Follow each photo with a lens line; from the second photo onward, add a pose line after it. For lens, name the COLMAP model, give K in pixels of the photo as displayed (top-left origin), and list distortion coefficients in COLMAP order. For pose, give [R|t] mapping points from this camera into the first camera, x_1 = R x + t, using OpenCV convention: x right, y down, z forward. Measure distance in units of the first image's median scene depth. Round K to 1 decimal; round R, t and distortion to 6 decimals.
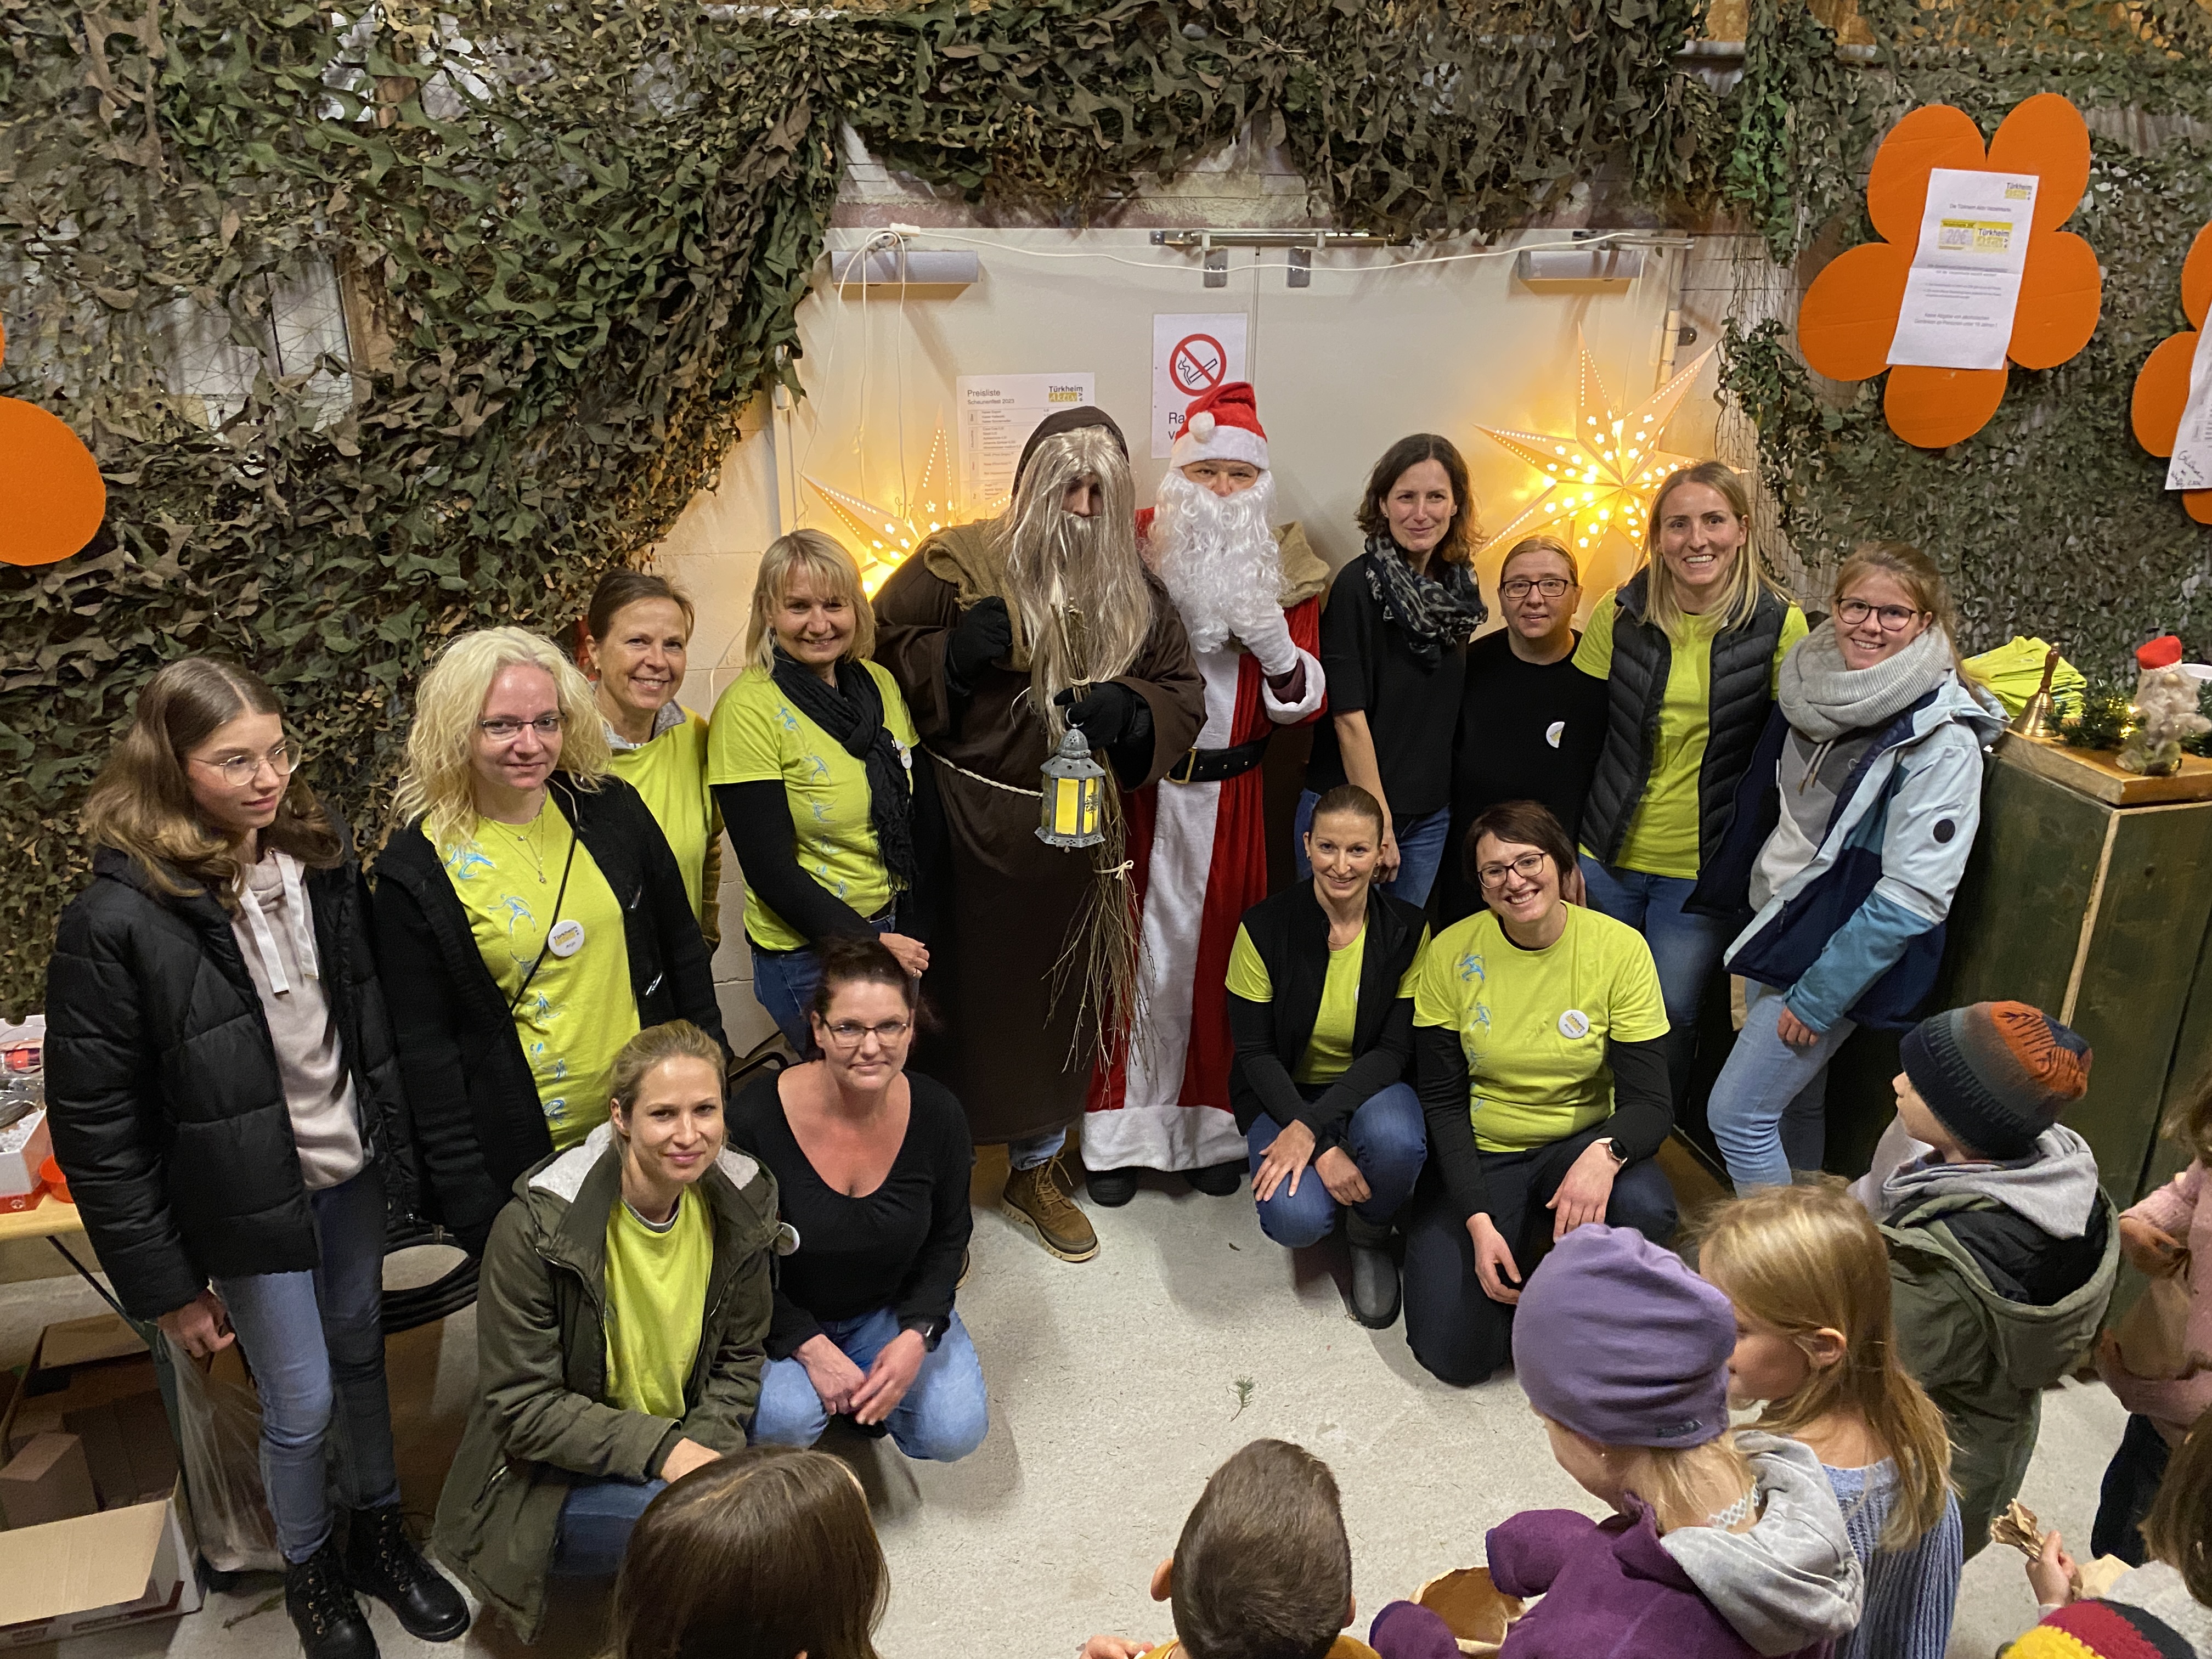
lens RADIAL K [[1678.3, 0, 1106.0], [0, 1678.3, 829.5], [0, 0, 1]] dist [-0.021731, -0.000313]
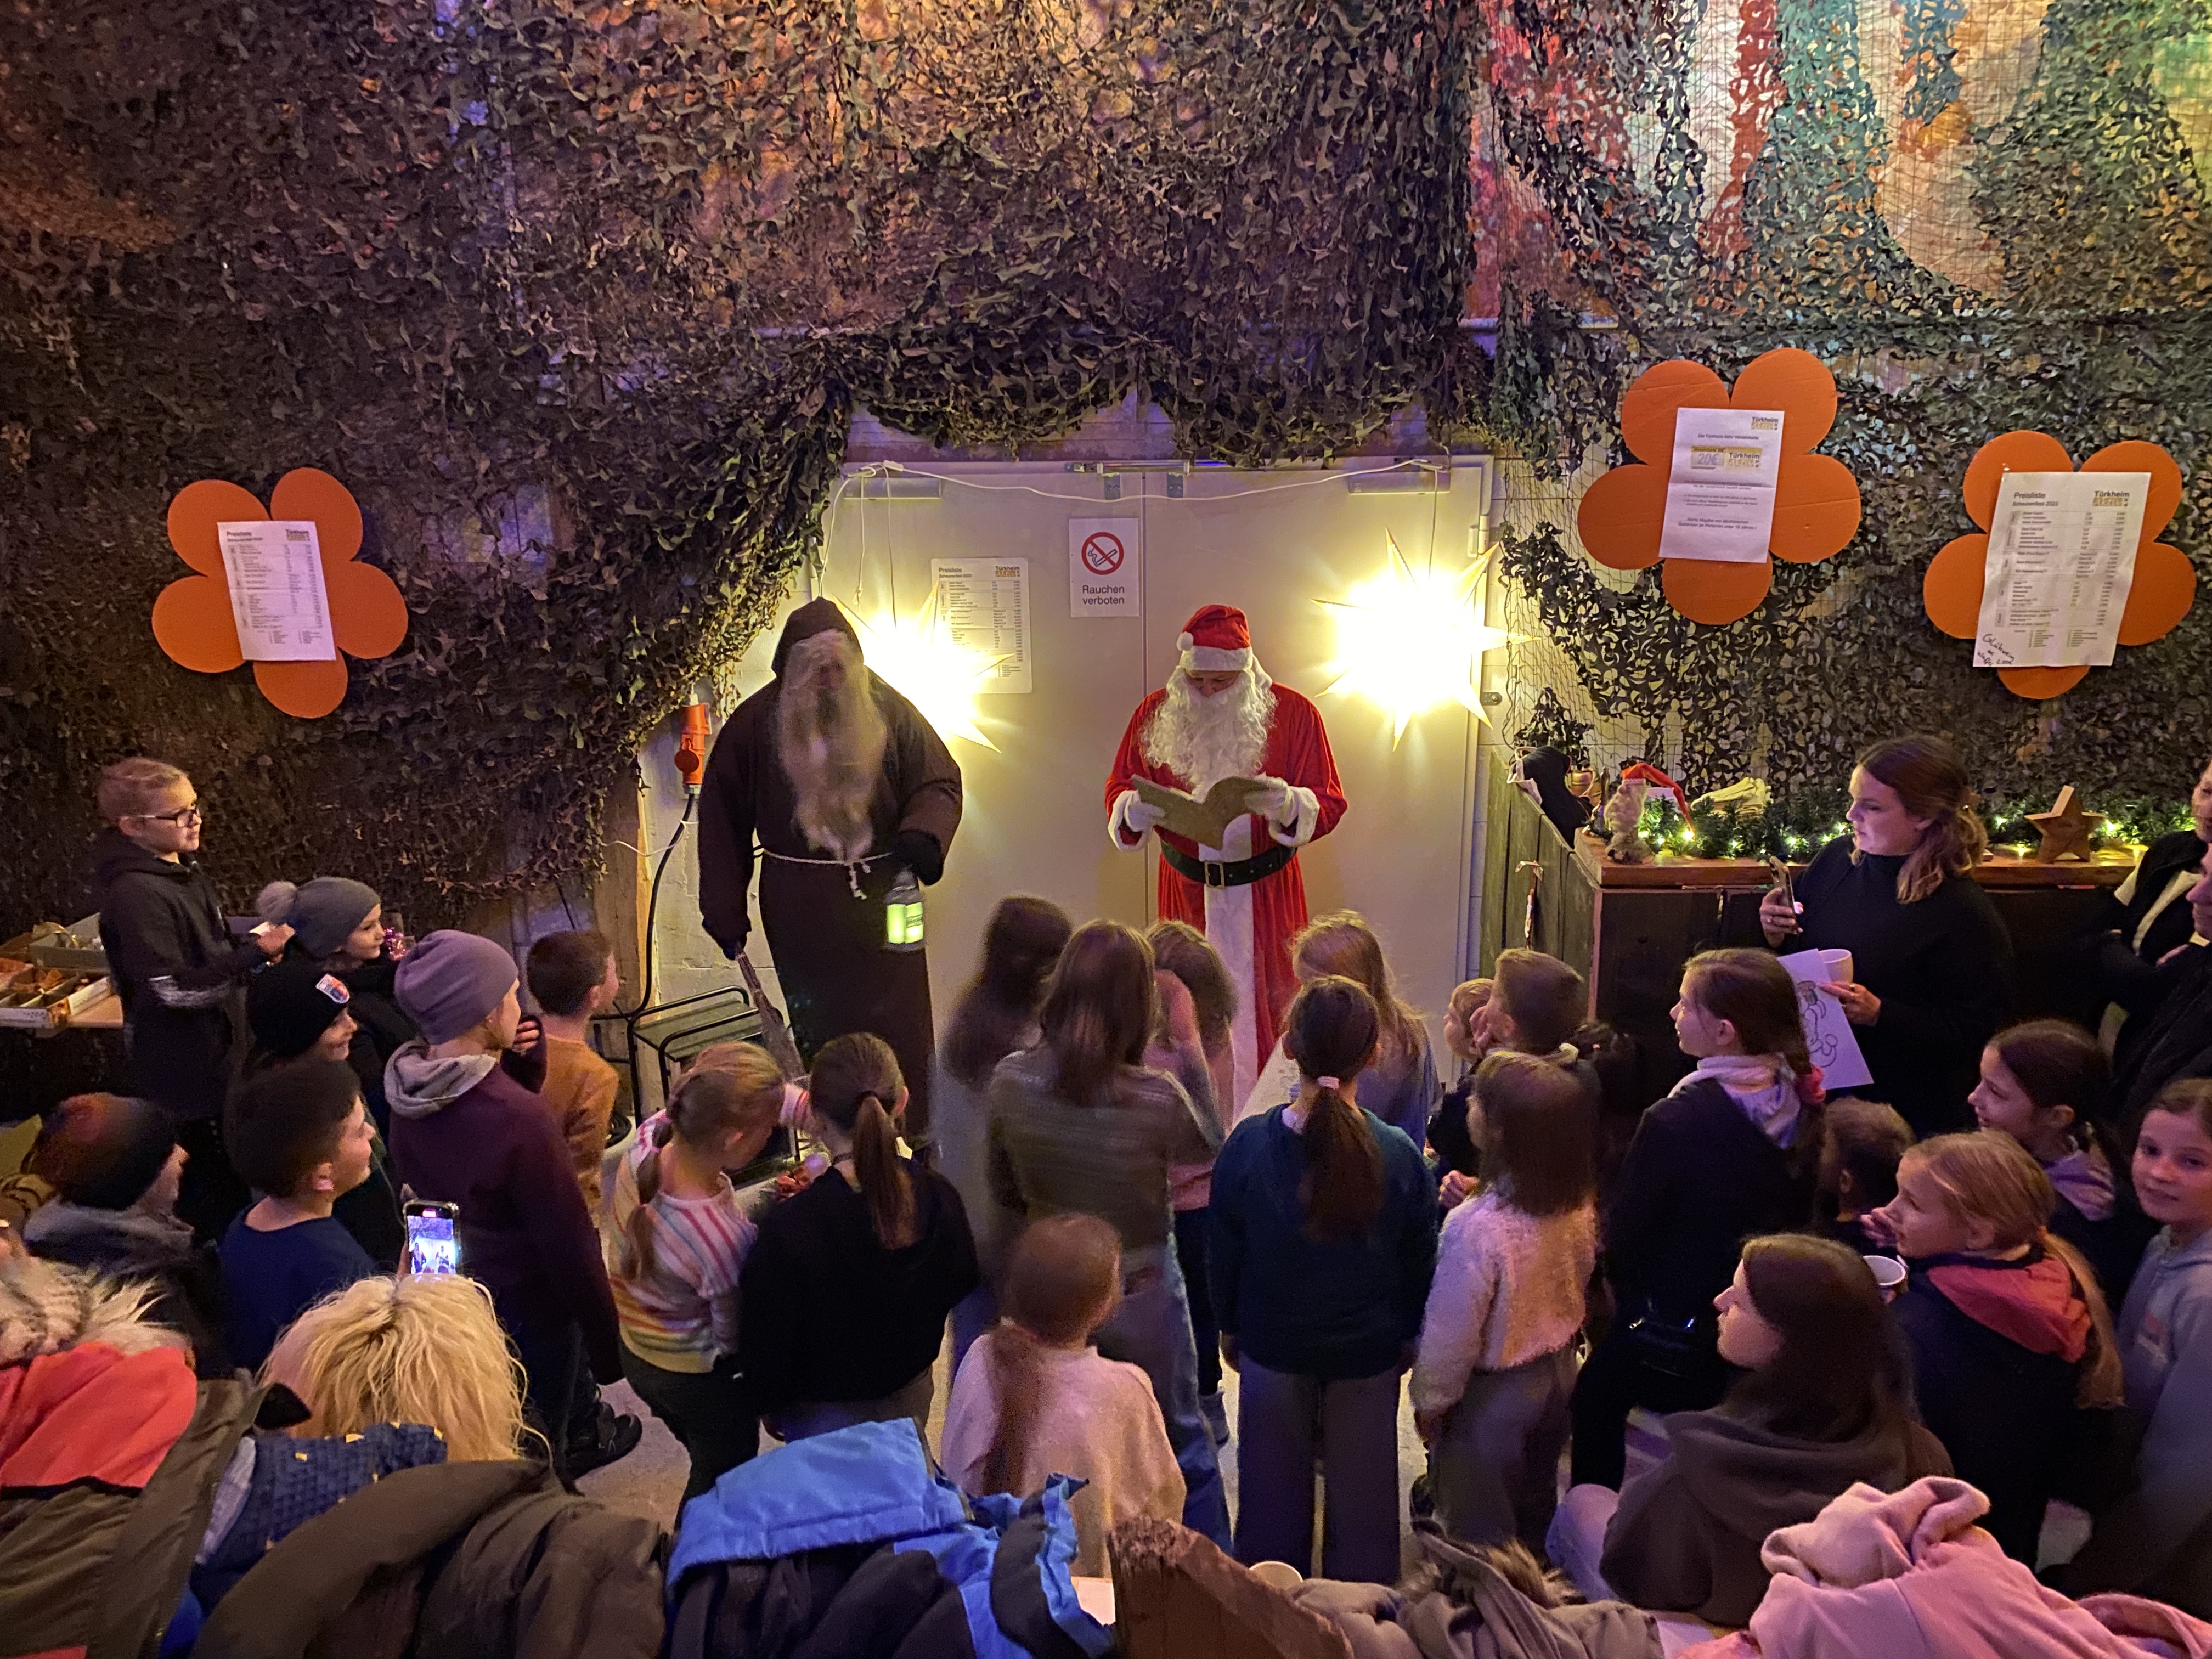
lens RADIAL K [[1676.9, 0, 1106.0], [0, 1676.9, 829.5], [0, 0, 1]] dist [0.000215, -0.094890]
pose [[0.950418, 0.060304, -0.305073, 0.562026], [-0.093309, 0.991116, -0.094778, 0.098779], [0.296647, 0.118545, 0.947601, -0.353197]]
